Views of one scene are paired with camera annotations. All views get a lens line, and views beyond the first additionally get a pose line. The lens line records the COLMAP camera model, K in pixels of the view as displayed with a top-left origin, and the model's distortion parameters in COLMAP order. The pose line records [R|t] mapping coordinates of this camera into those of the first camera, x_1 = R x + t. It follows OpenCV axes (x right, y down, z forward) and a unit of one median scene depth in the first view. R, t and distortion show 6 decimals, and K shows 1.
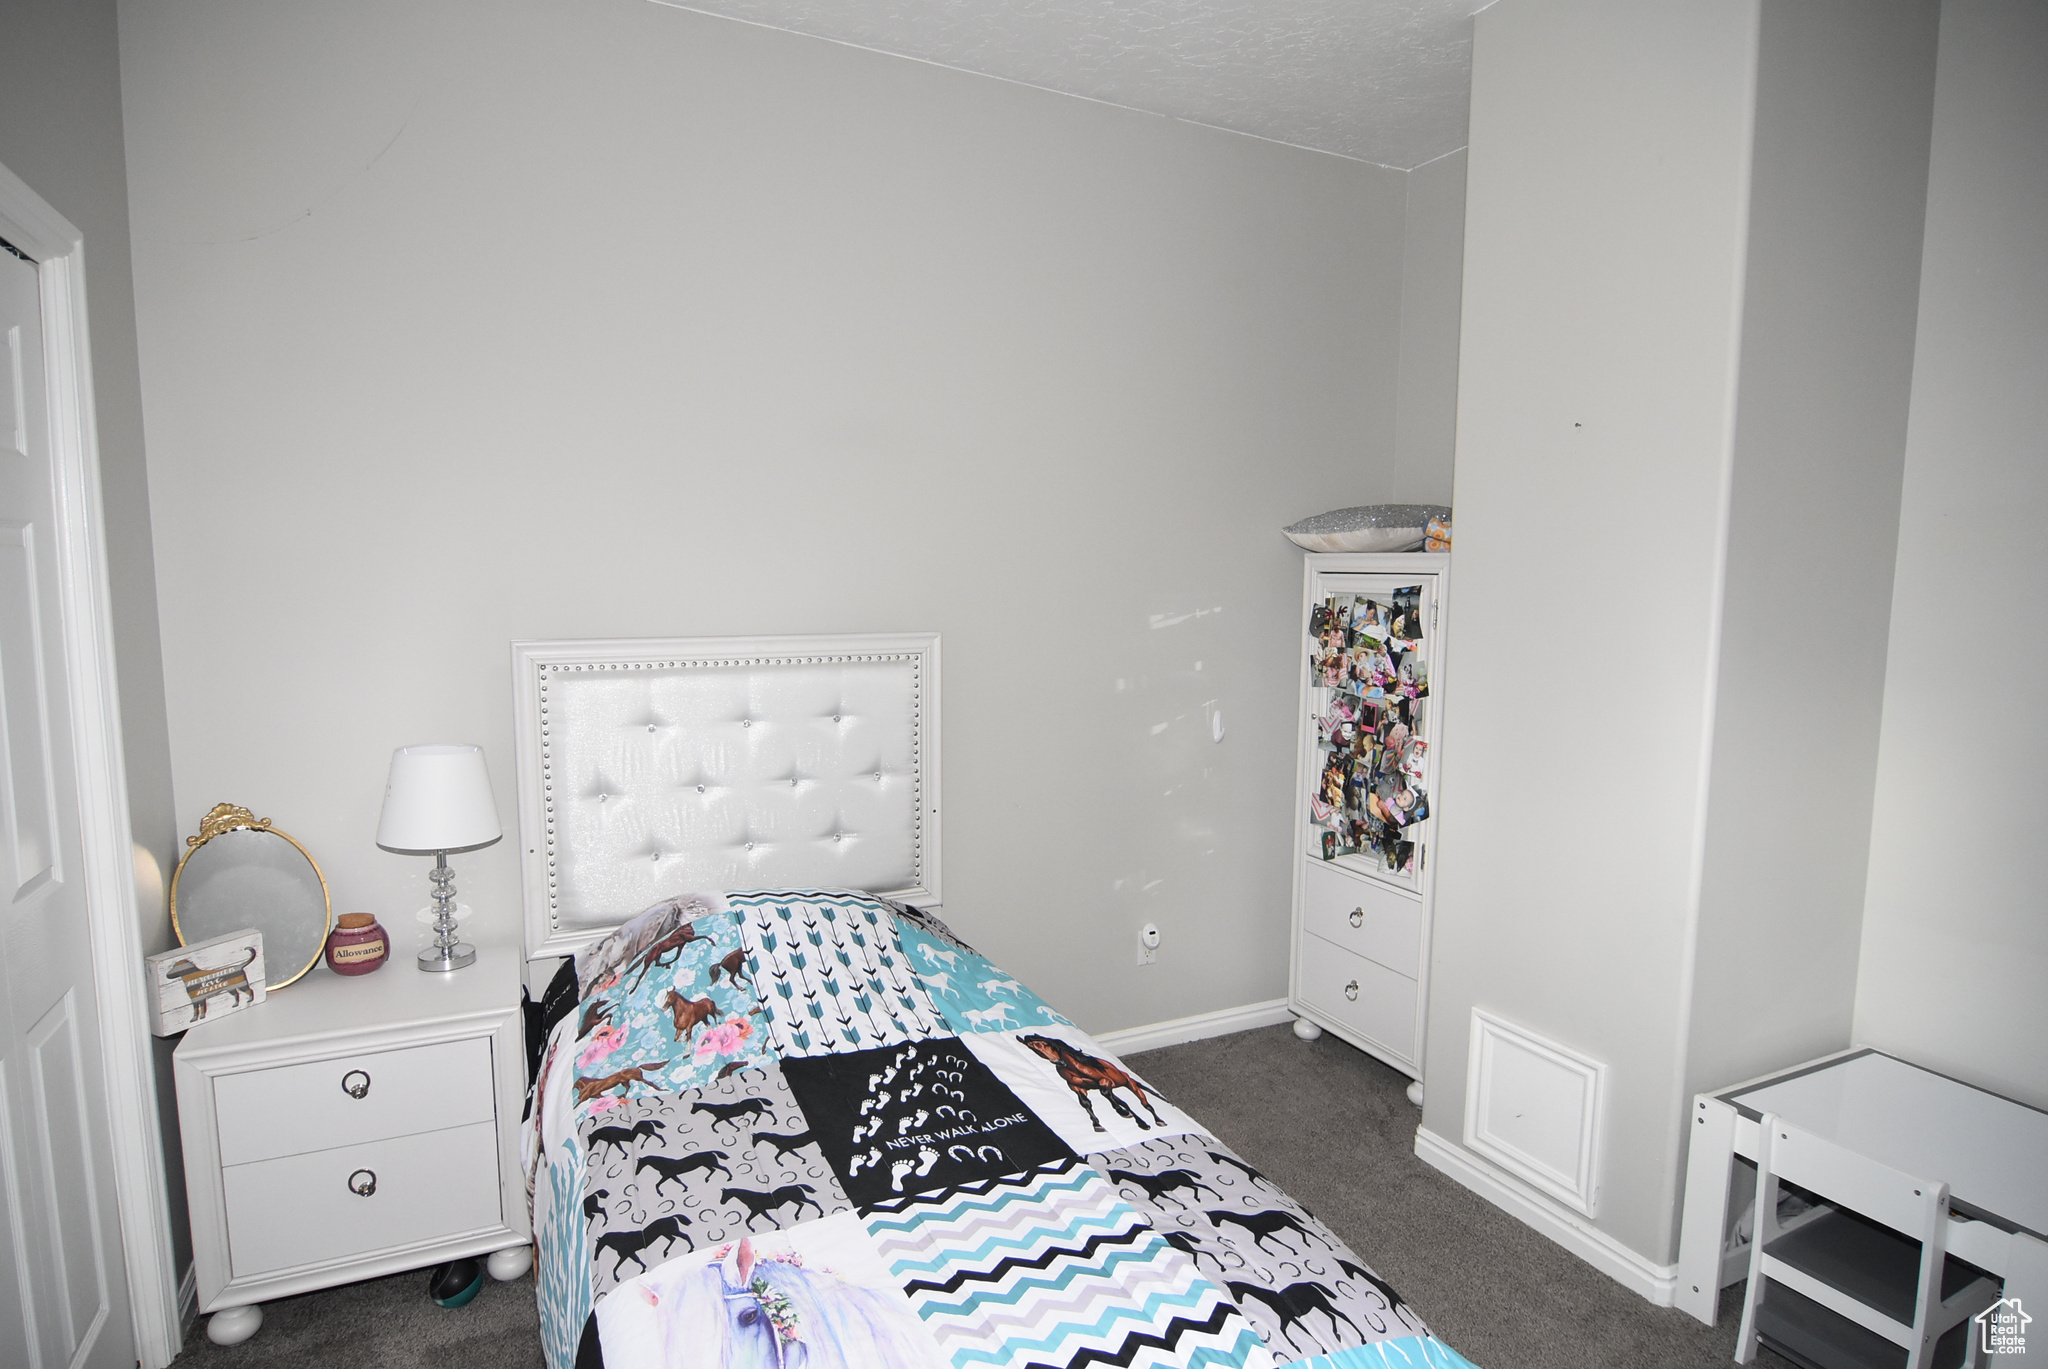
lens RADIAL K [[1102.7, 0, 1016.9], [0, 1102.7, 697.9], [0, 0, 1]] dist [-0.004915, -0.011545]
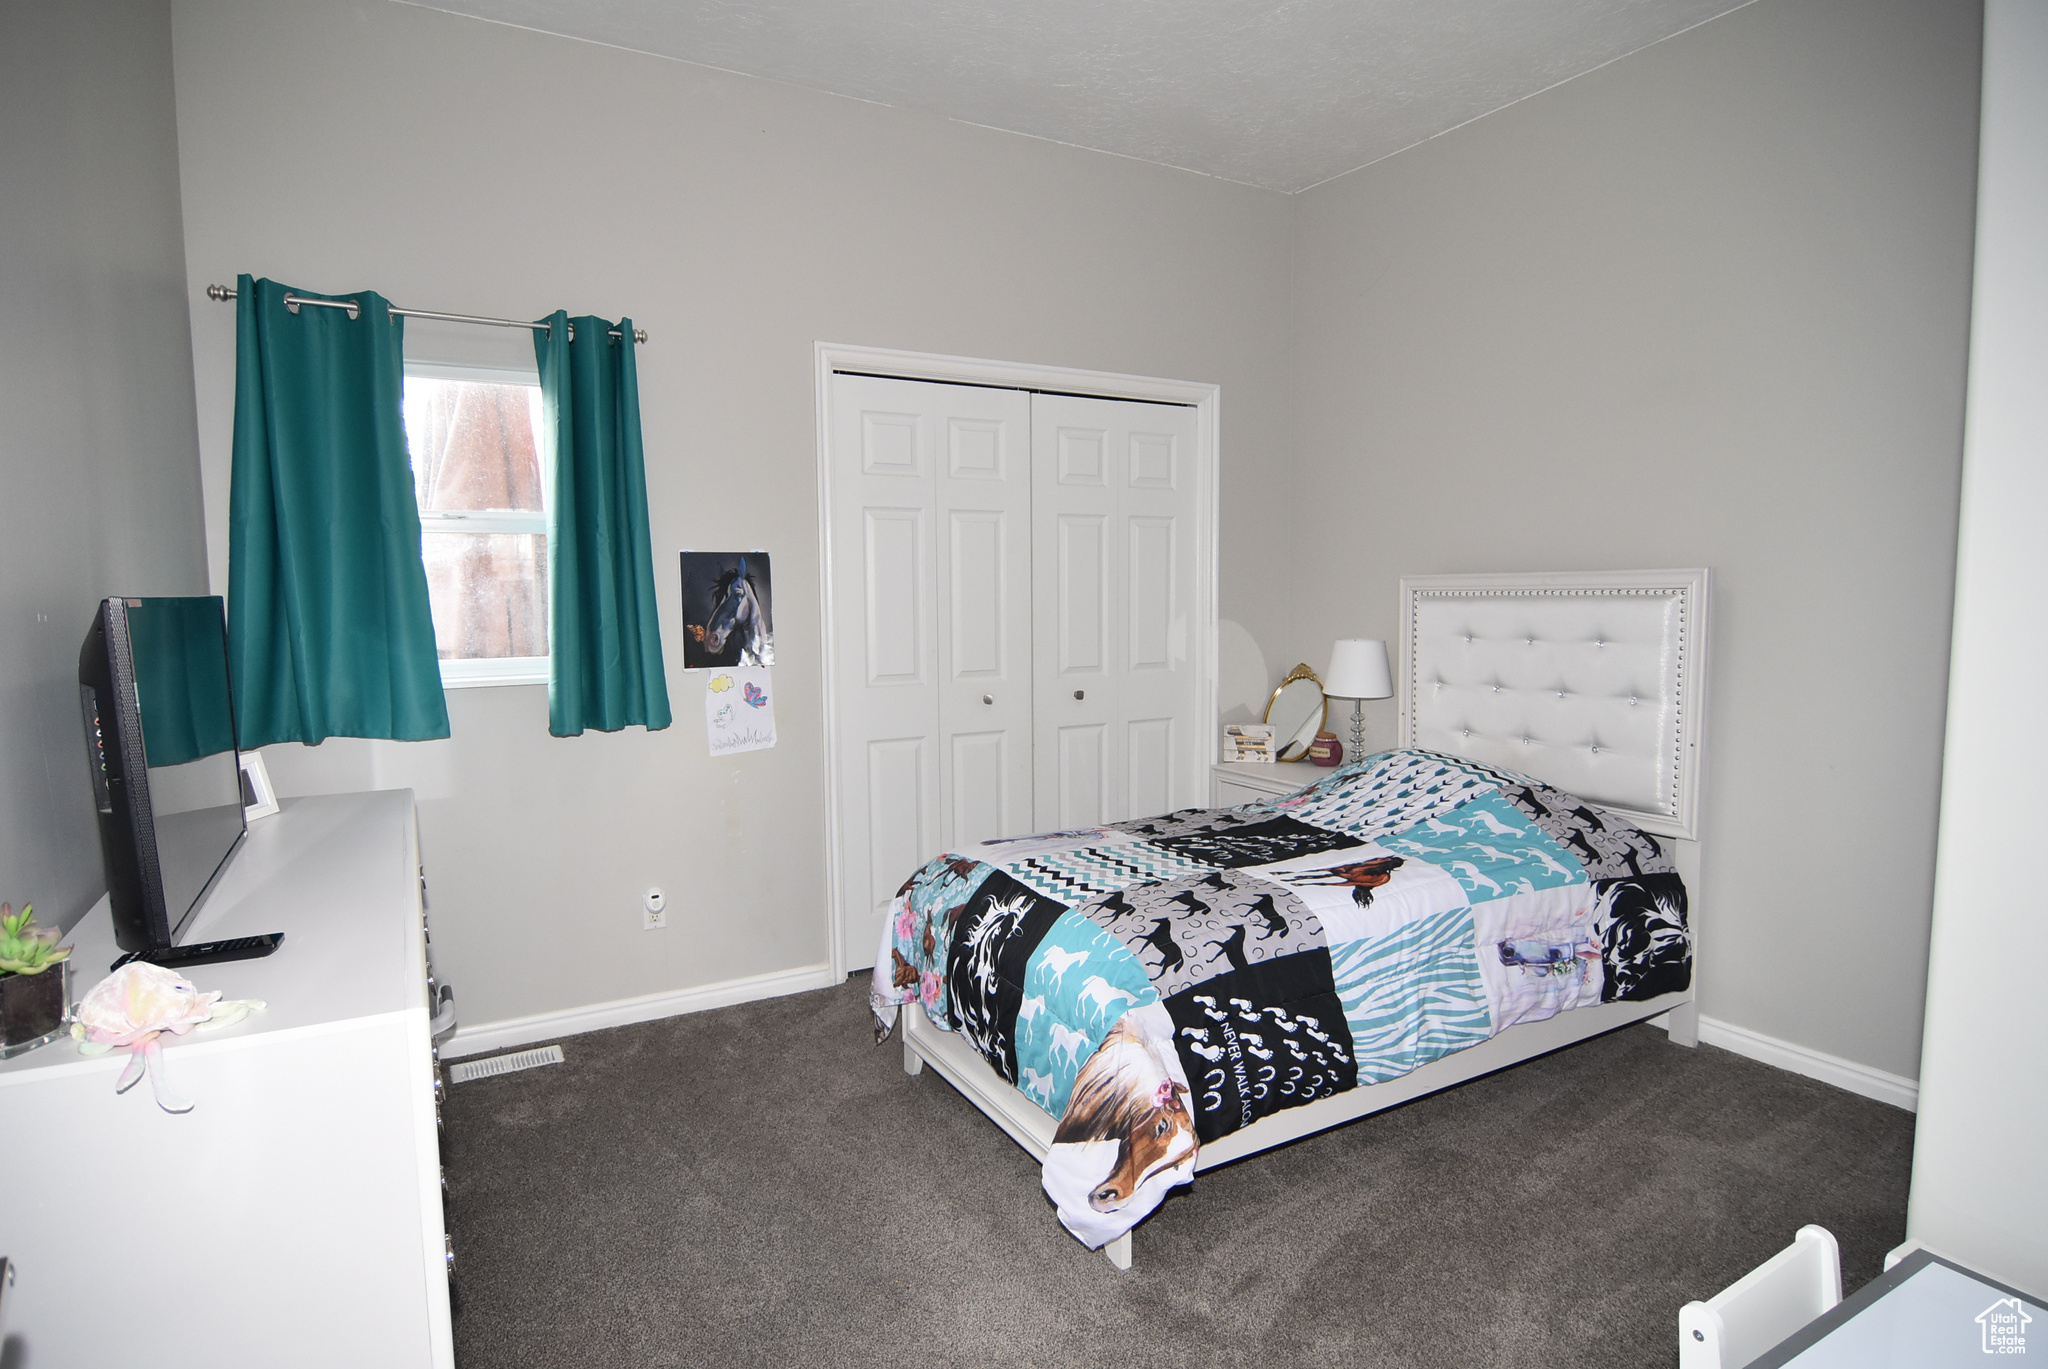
lens RADIAL K [[1102.7, 0, 1016.9], [0, 1102.7, 697.9], [0, 0, 1]] dist [-0.004915, -0.011545]
pose [[0.064793, 0.087434, -0.994061, 1.047252], [-0.104077, 0.991314, 0.080409, 0.051027], [0.992457, 0.098249, 0.073330, 0.363038]]
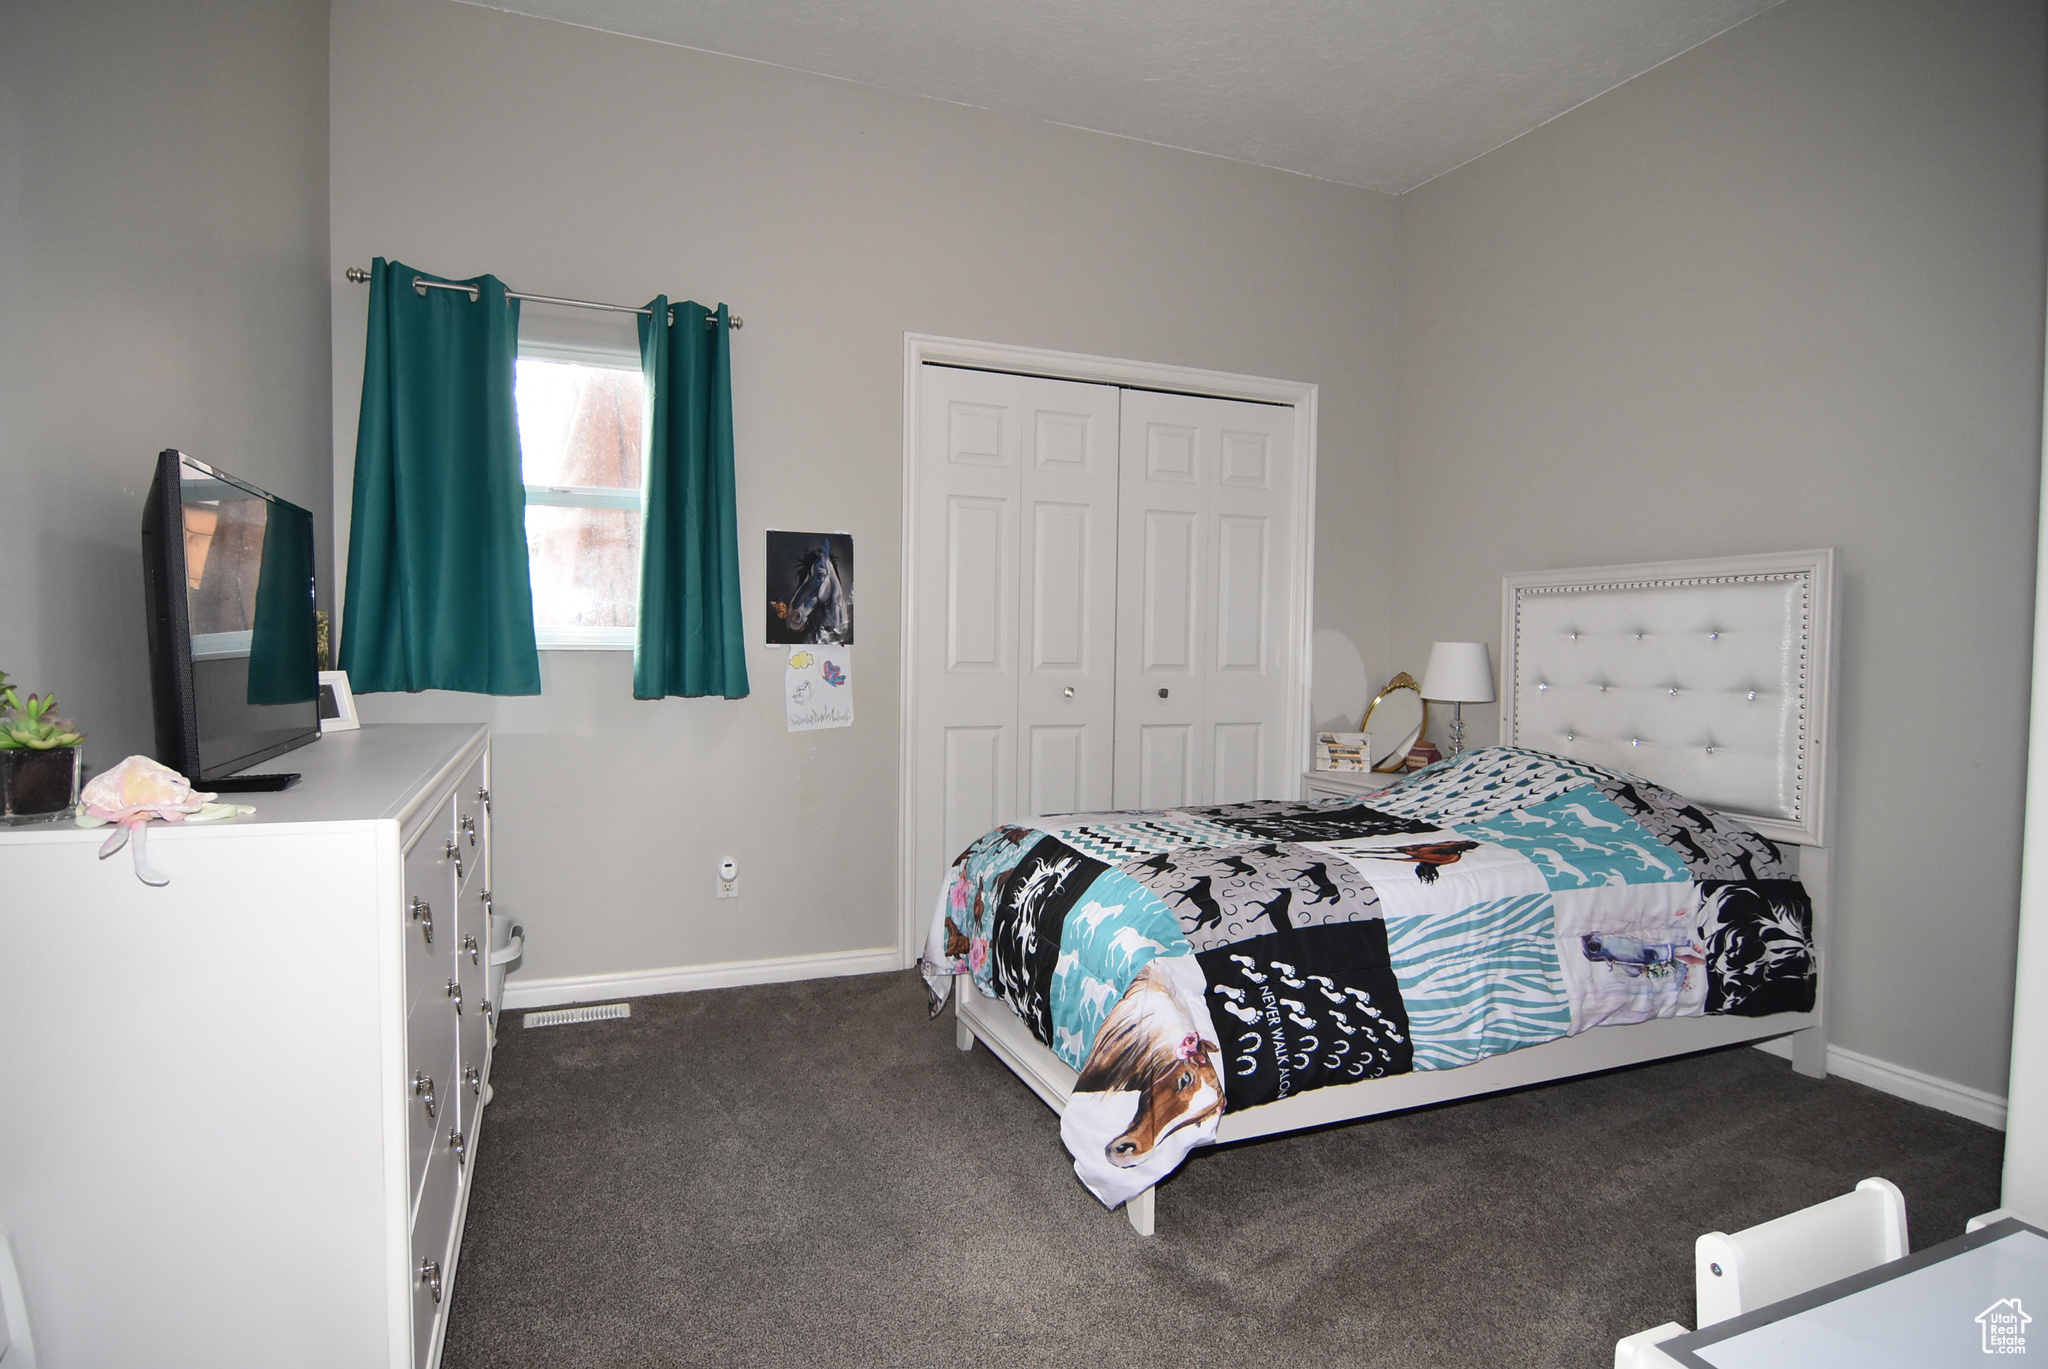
lens RADIAL K [[1102.7, 0, 1016.9], [0, 1102.7, 697.9], [0, 0, 1]] dist [-0.004915, -0.011545]
pose [[-0.058419, 0.035581, -0.997658, 1.045002], [-0.127102, 0.990966, 0.042784, 0.132937], [0.990168, 0.129304, -0.053369, 0.448370]]
